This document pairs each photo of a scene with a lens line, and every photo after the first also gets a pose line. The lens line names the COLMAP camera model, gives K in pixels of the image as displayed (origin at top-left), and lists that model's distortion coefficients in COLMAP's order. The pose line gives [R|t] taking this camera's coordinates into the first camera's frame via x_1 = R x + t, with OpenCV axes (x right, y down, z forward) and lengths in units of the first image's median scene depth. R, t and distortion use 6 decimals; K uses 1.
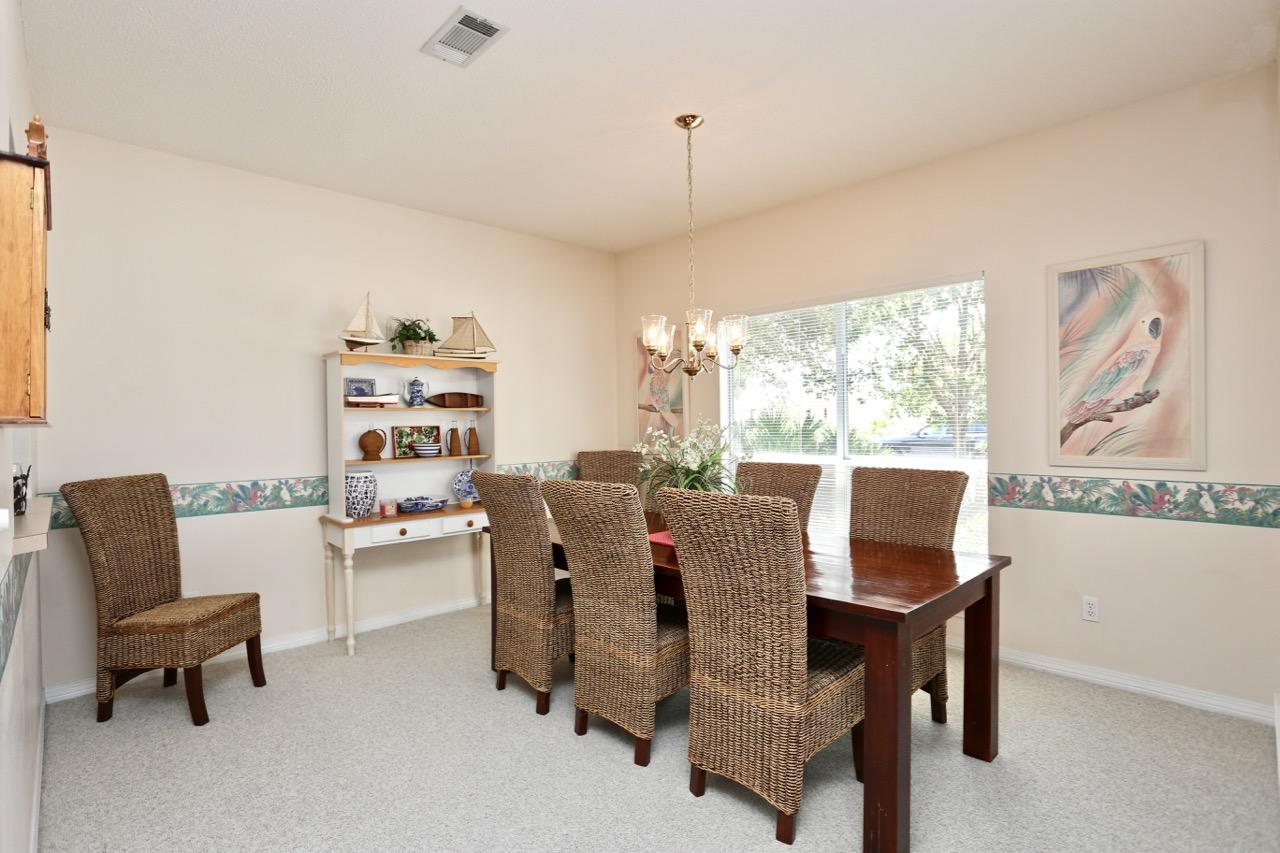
lens RADIAL K [[622.6, 0, 632.4], [0, 622.6, 428.7], [0, 0, 1]] dist [-0.071631, 0.030008]
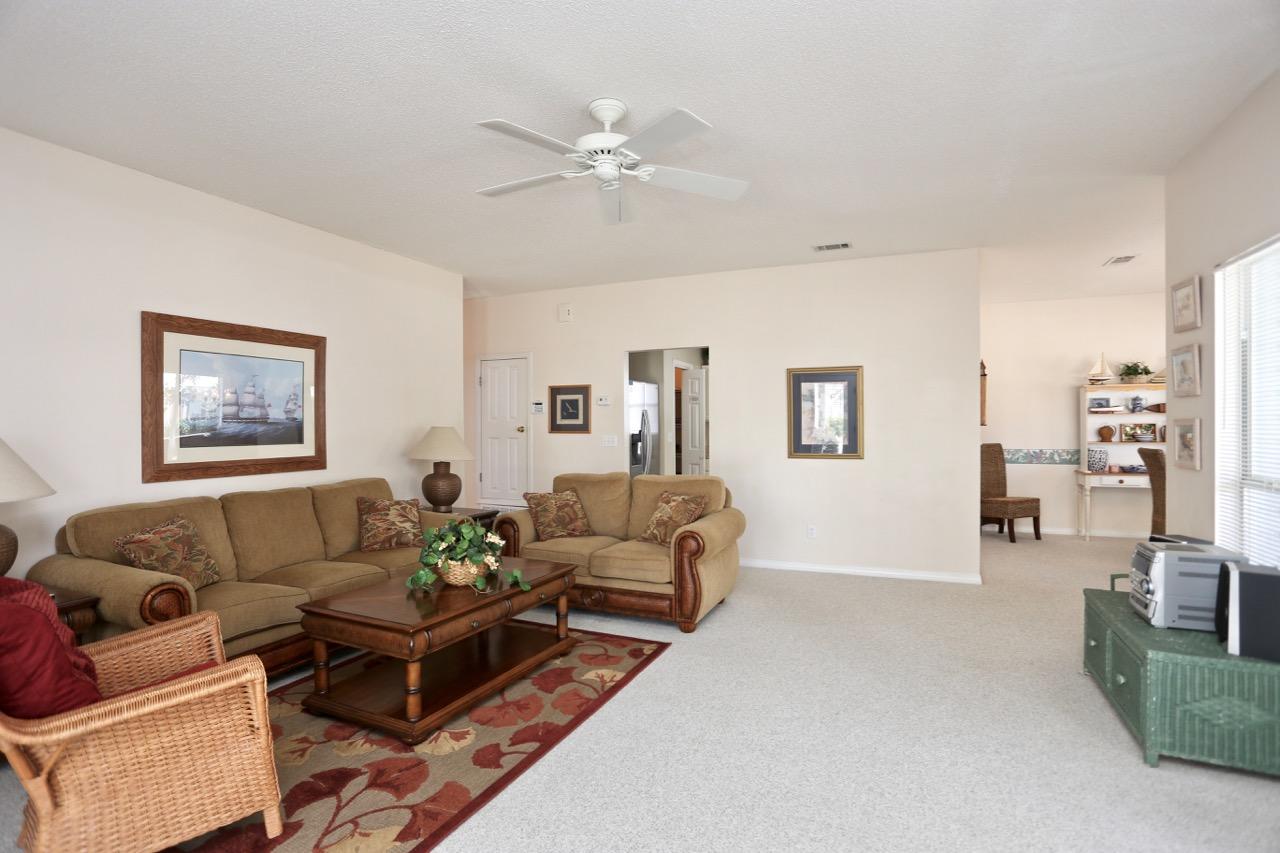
lens RADIAL K [[622.6, 0, 632.4], [0, 622.6, 428.7], [0, 0, 1]] dist [-0.071631, 0.030008]
pose [[0.379249, 0.017511, -0.925129, 0.872136], [-0.004050, 0.999843, 0.017265, -0.017548], [0.925286, -0.002801, 0.379261, -1.229591]]
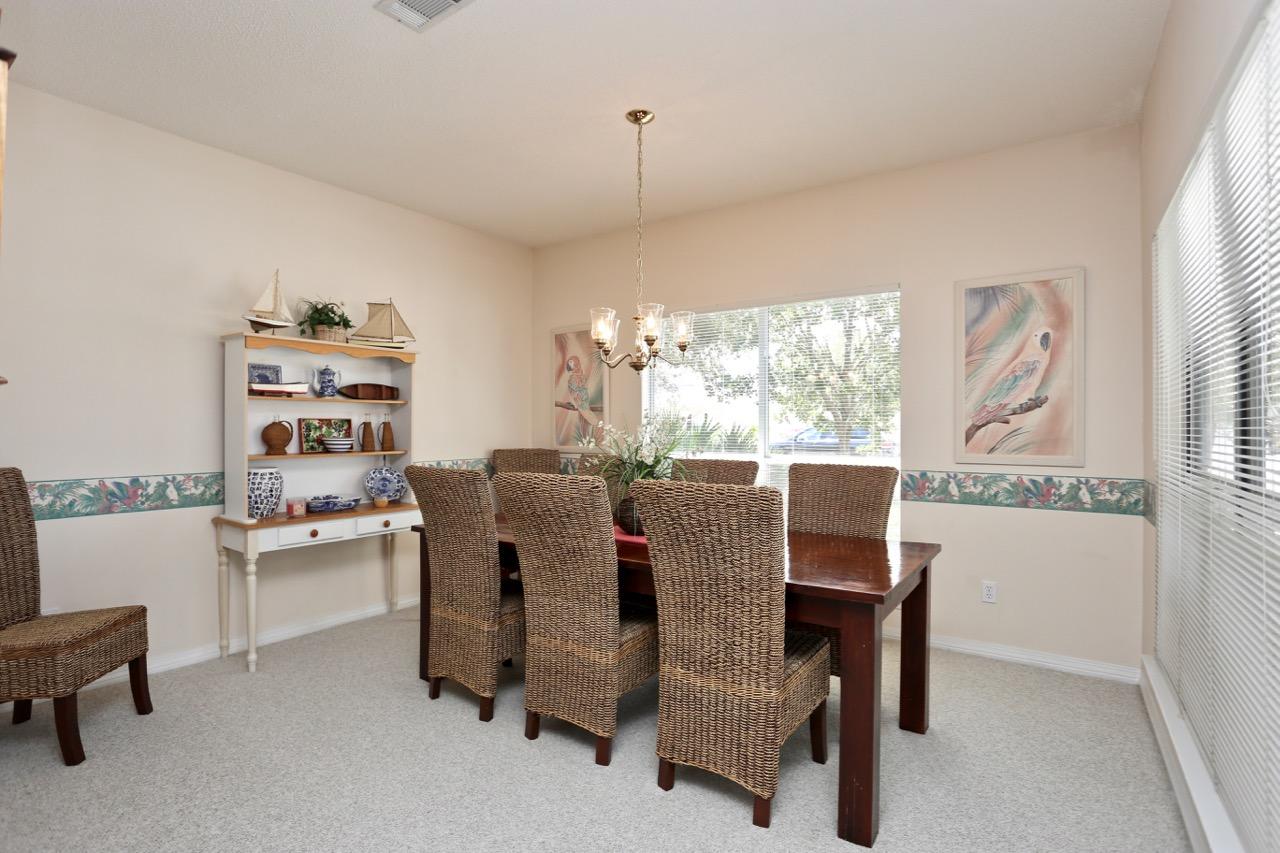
lens RADIAL K [[622.6, 0, 632.4], [0, 622.6, 428.7], [0, 0, 1]] dist [-0.071631, 0.030008]
pose [[0.981390, 0.014735, 0.191461, -0.100449], [-0.013624, 0.999882, -0.007115, 0.014531], [-0.191544, 0.004374, 0.981474, 0.021635]]
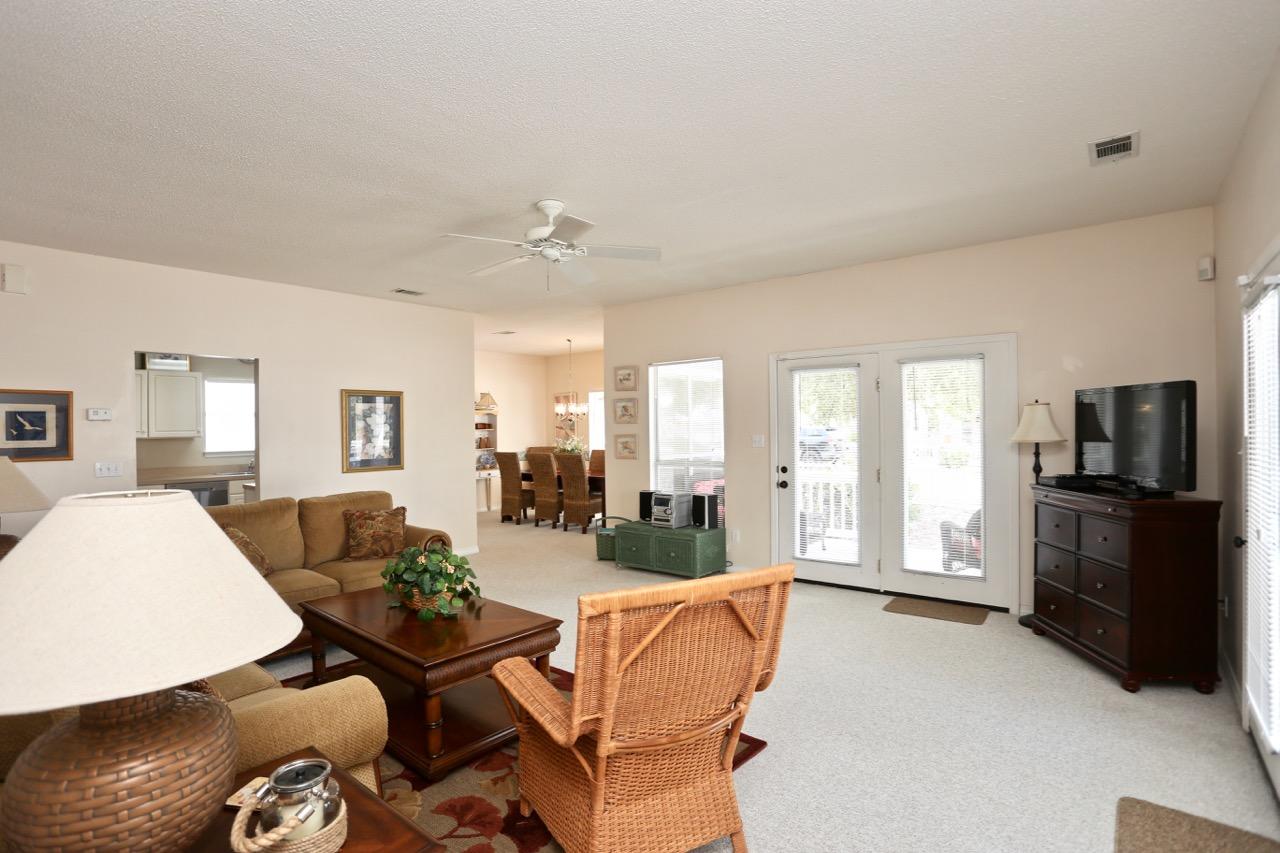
lens RADIAL K [[622.6, 0, 632.4], [0, 622.6, 428.7], [0, 0, 1]] dist [-0.071631, 0.030008]
pose [[0.993228, 0.000606, 0.116178, 0.041023], [0.000001, 0.999986, -0.005223, -0.030641], [-0.116179, 0.005188, 0.993215, -2.132211]]
